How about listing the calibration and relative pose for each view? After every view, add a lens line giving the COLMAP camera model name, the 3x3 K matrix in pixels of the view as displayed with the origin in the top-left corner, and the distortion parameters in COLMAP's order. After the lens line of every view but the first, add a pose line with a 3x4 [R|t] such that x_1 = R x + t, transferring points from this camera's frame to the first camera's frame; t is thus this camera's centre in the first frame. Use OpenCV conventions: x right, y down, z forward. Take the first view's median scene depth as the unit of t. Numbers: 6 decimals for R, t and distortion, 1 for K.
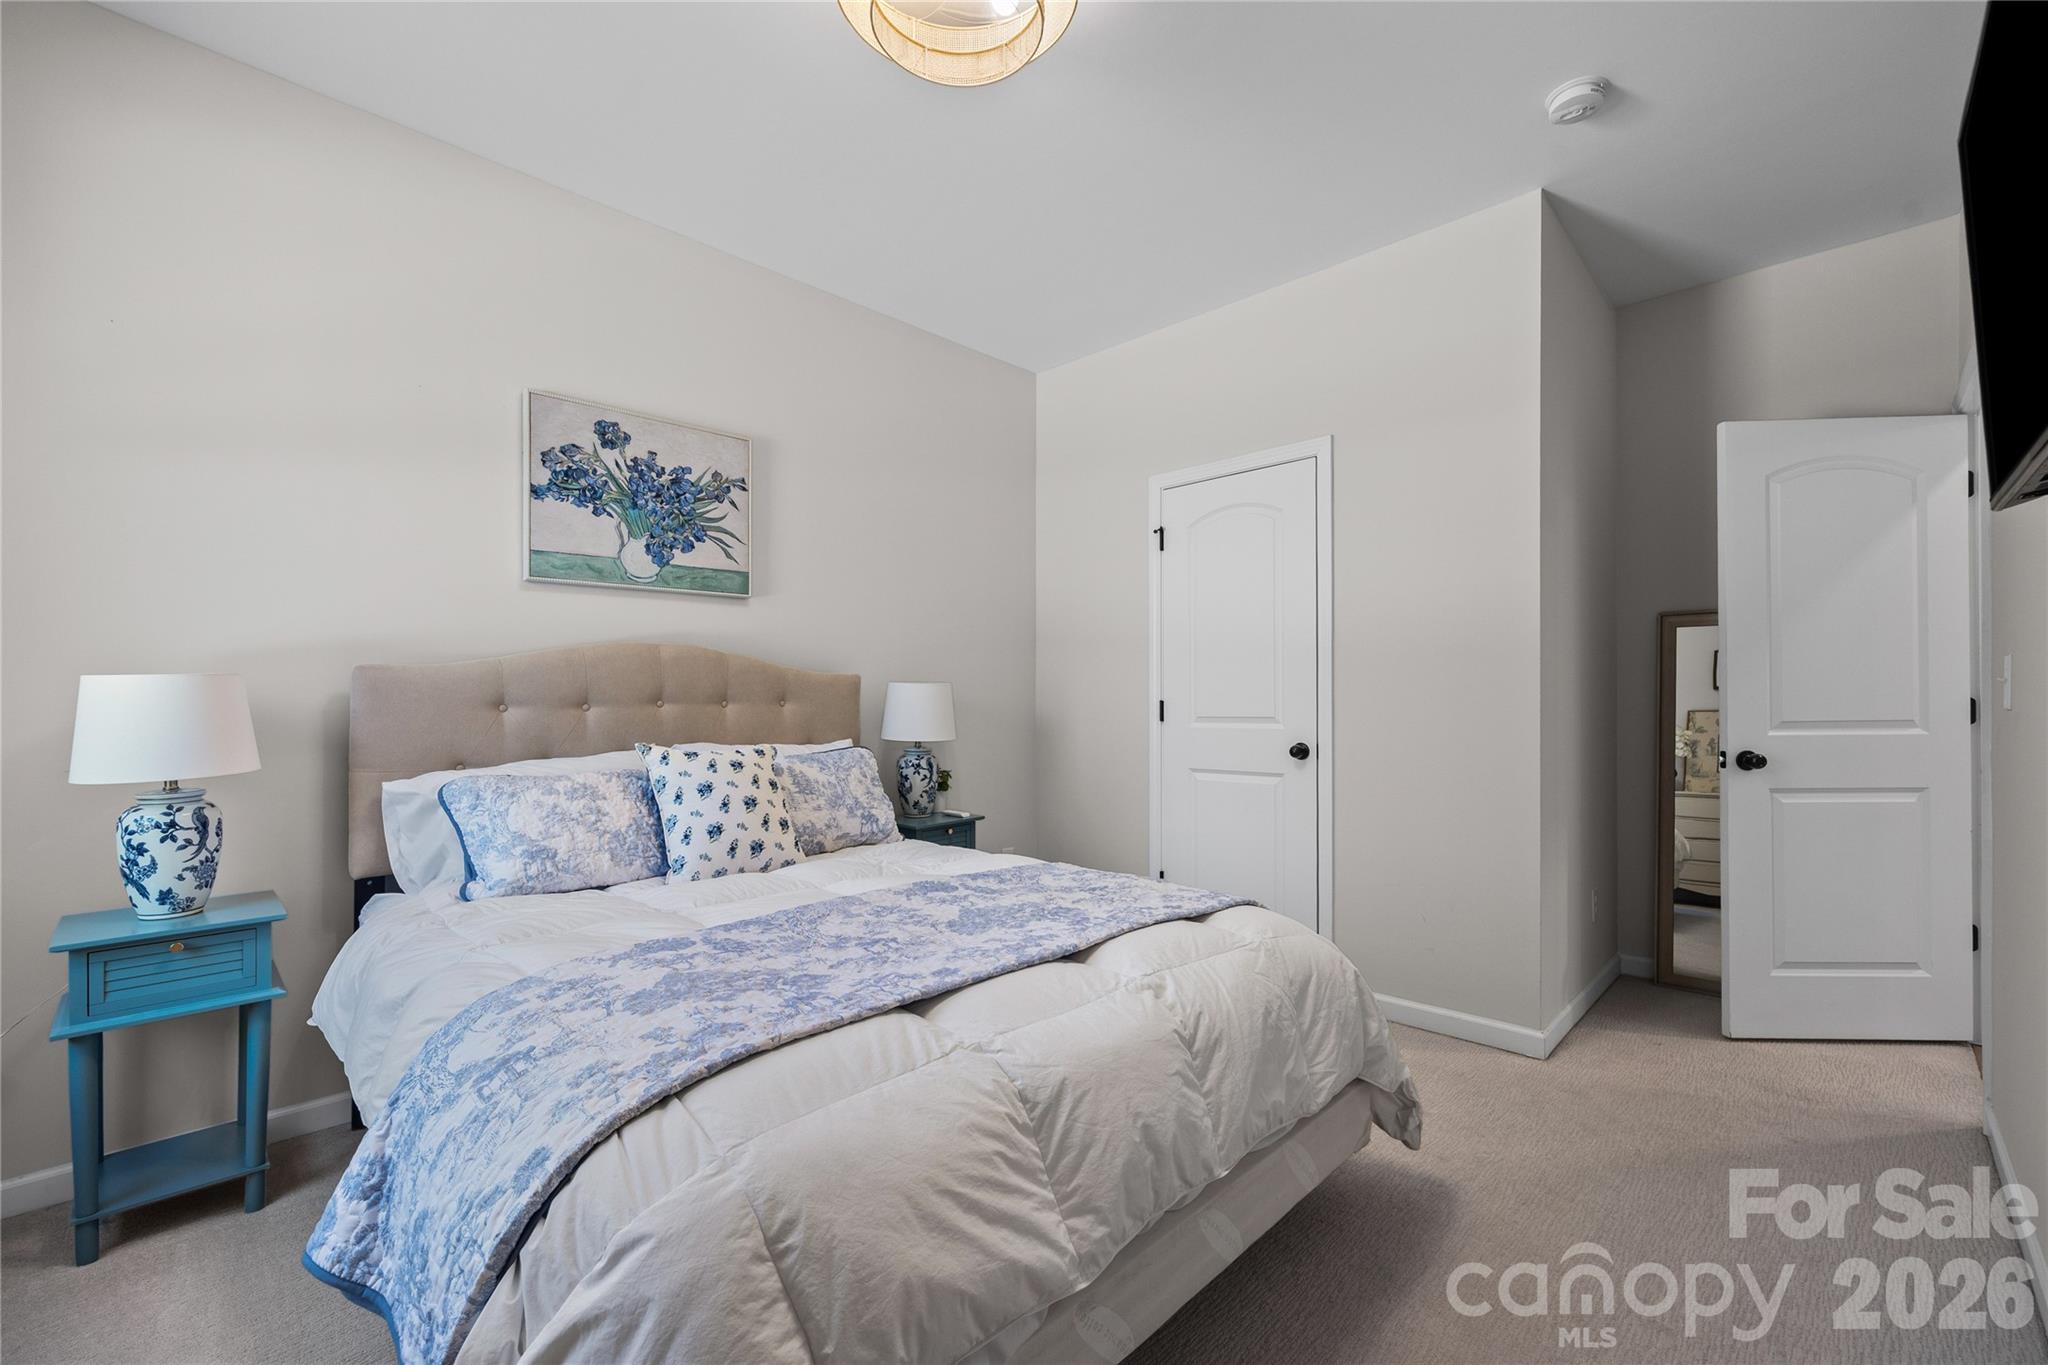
lens RADIAL K [[858.2, 0, 1023.9], [0, 858.2, 690.2], [0, 0, 1]] dist [-0.001520, 0.000177]
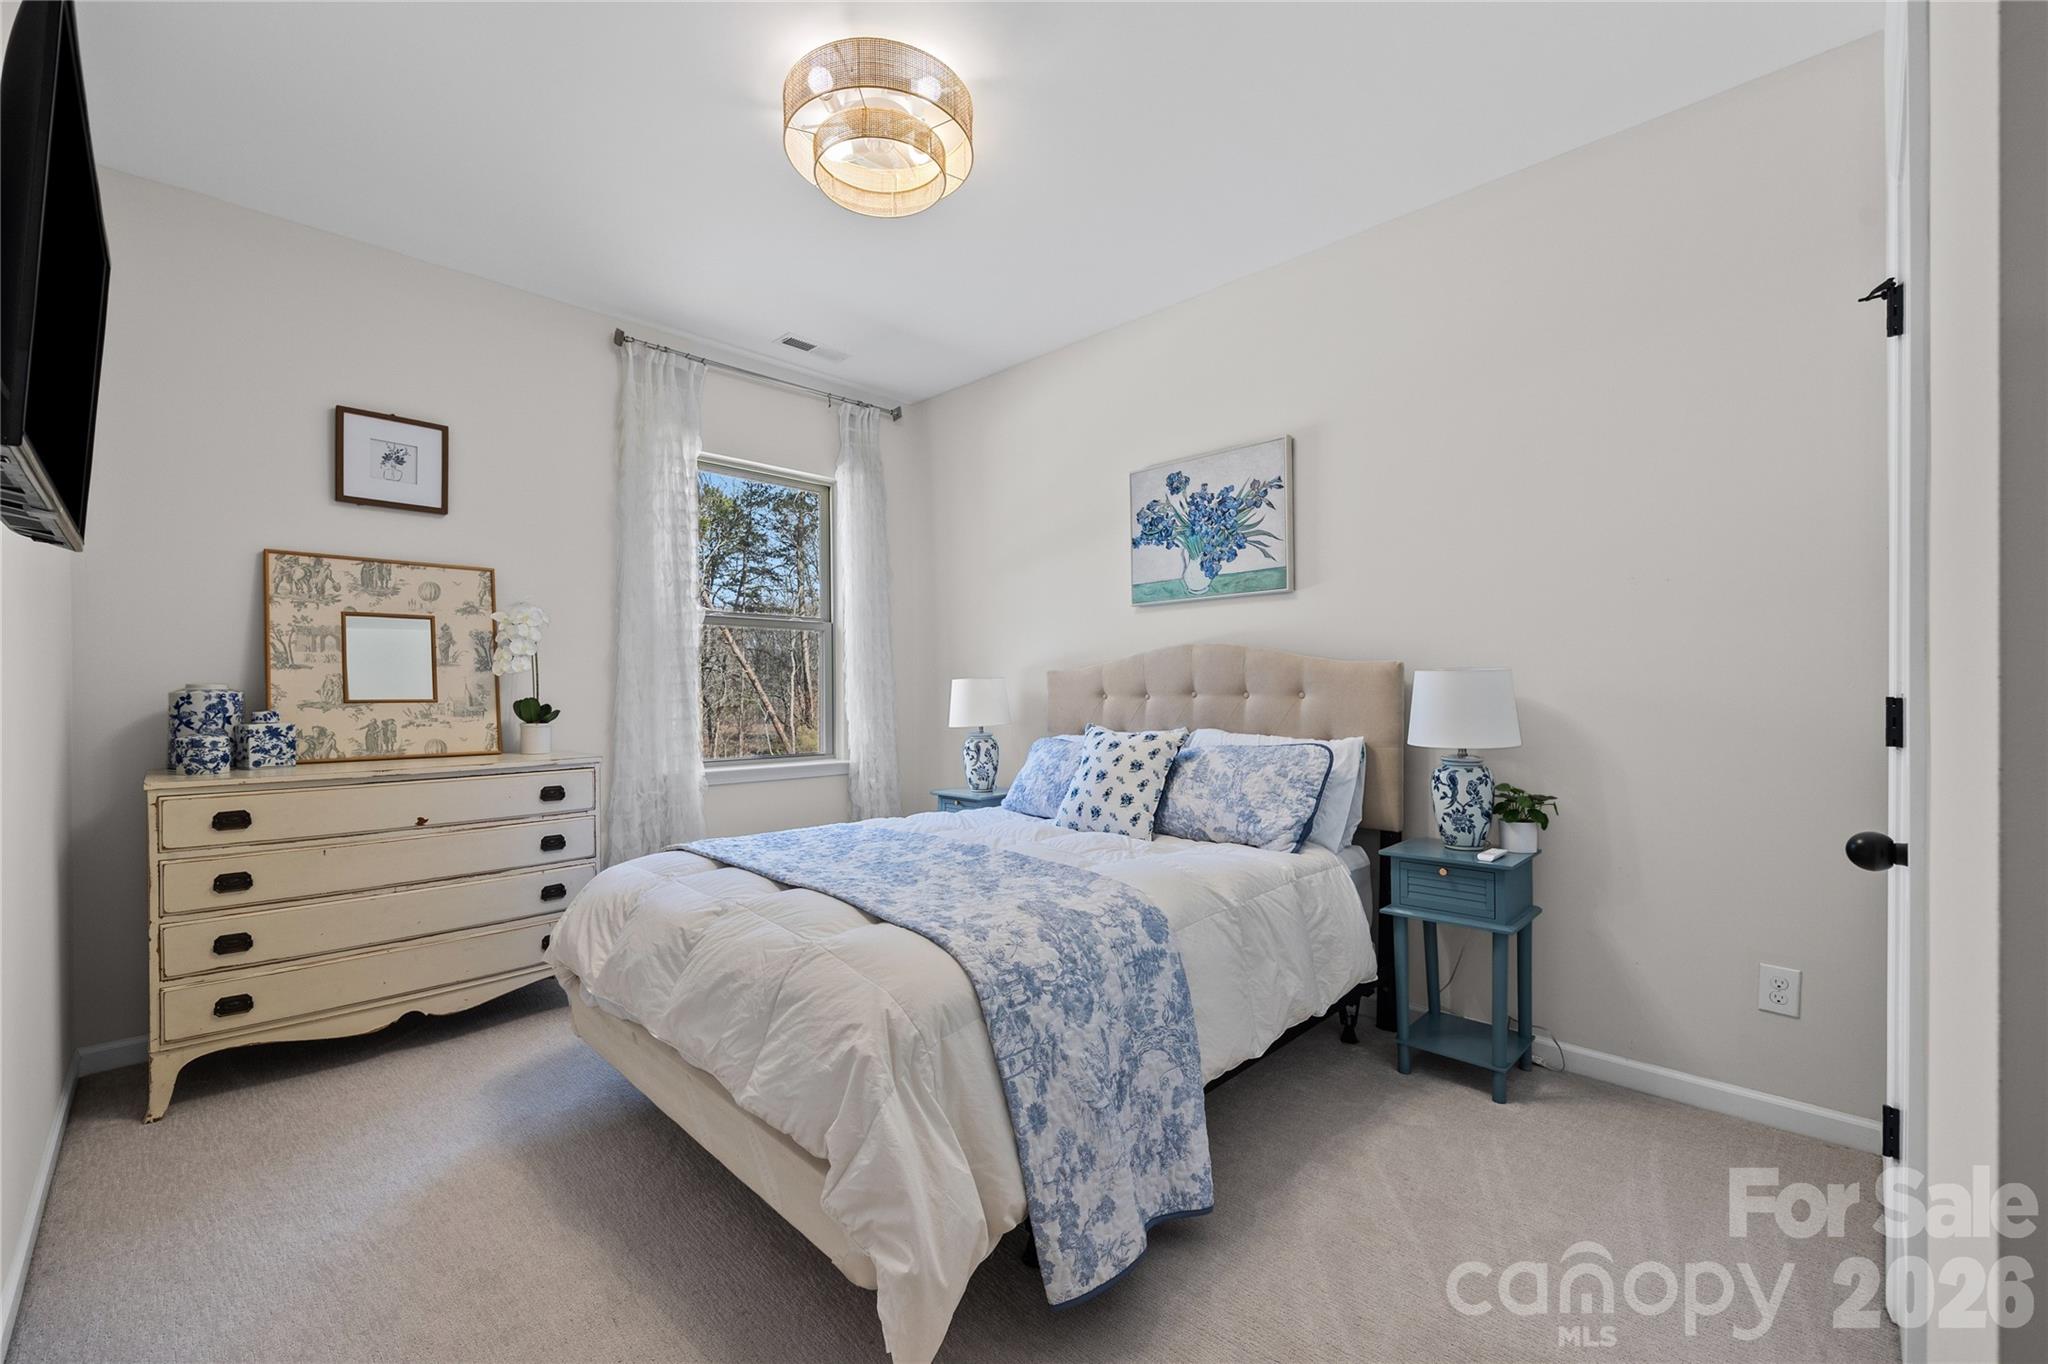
lens RADIAL K [[858.2, 0, 1024.0], [0, 858.2, 688.1], [0, 0, 1]] dist [-0.001520, 0.000177]
pose [[-0.018143, 0.001631, -0.999834, 0.772393], [0.013392, 0.999909, 0.001389, 0.001602], [0.999746, -0.013365, -0.018163, 0.772779]]
